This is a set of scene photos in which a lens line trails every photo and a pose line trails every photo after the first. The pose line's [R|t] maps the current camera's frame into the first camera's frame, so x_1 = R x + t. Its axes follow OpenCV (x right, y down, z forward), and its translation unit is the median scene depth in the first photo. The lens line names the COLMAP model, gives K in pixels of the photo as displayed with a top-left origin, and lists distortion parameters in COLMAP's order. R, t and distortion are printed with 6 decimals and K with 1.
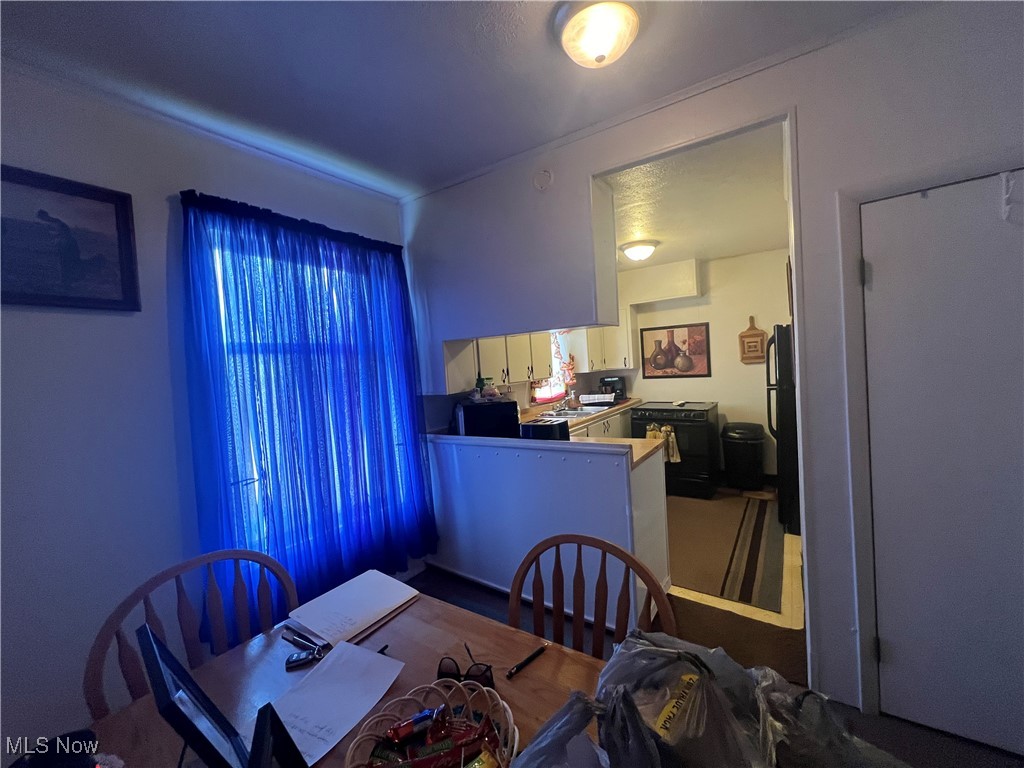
lens RADIAL K [[413.0, 0, 511.1], [0, 413.0, 383.8], [0, 0, 1]] dist [-0.002821, 0.000169]
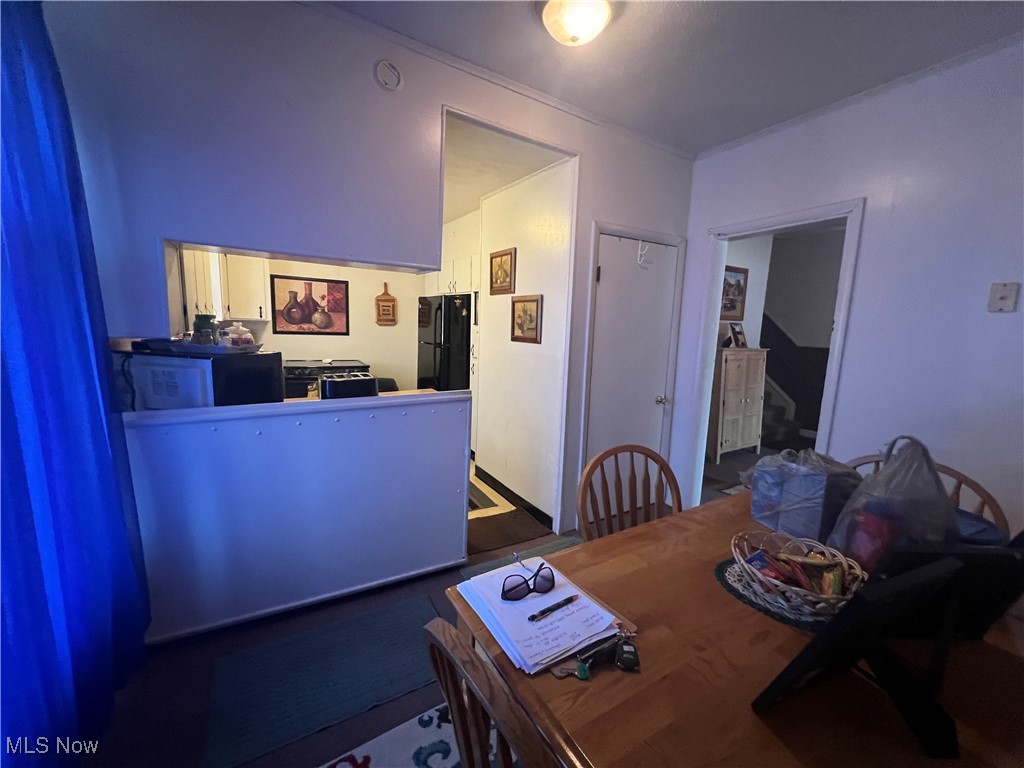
lens RADIAL K [[413.0, 0, 514.1], [0, 413.0, 382.3], [0, 0, 1]] dist [-0.002821, 0.000169]
pose [[0.407800, -0.049202, 0.911745, -0.290748], [-0.023091, 0.997672, 0.064167, 0.024195], [-0.912779, -0.047220, 0.405714, 0.205380]]
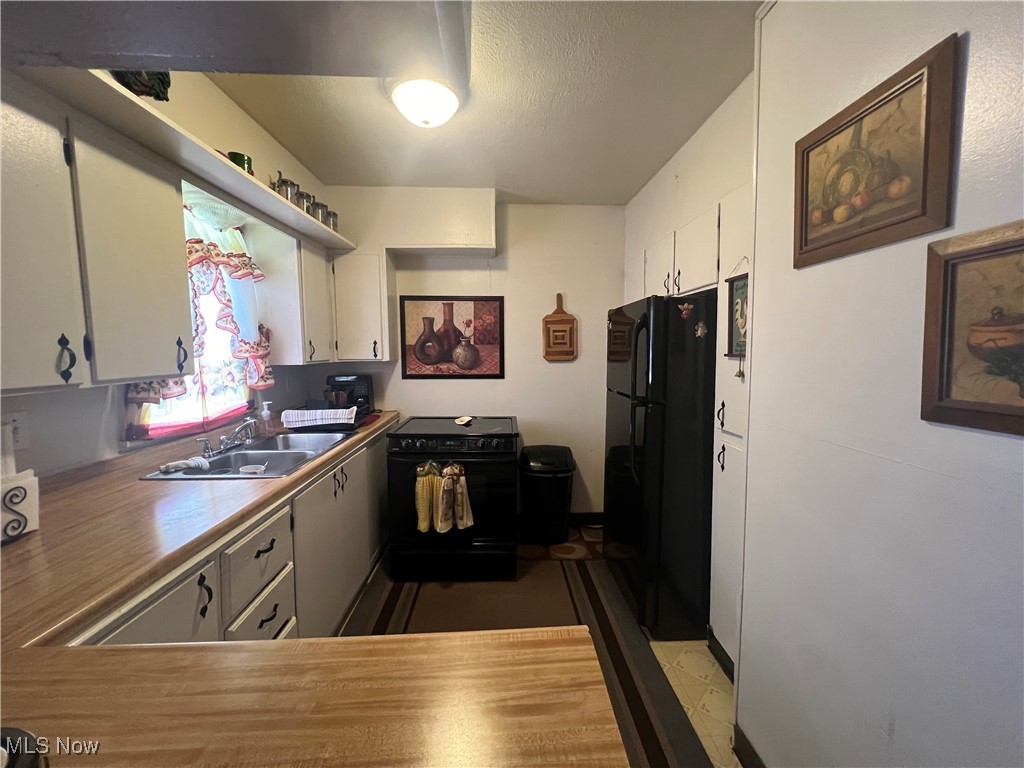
lens RADIAL K [[413.0, 0, 510.6], [0, 413.0, 379.4], [0, 0, 1]] dist [-0.002821, 0.000169]
pose [[0.804323, 0.017637, 0.593930, 0.094514], [-0.019186, 0.999809, -0.003707, -0.013140], [-0.593882, -0.008414, 0.804508, 0.455646]]
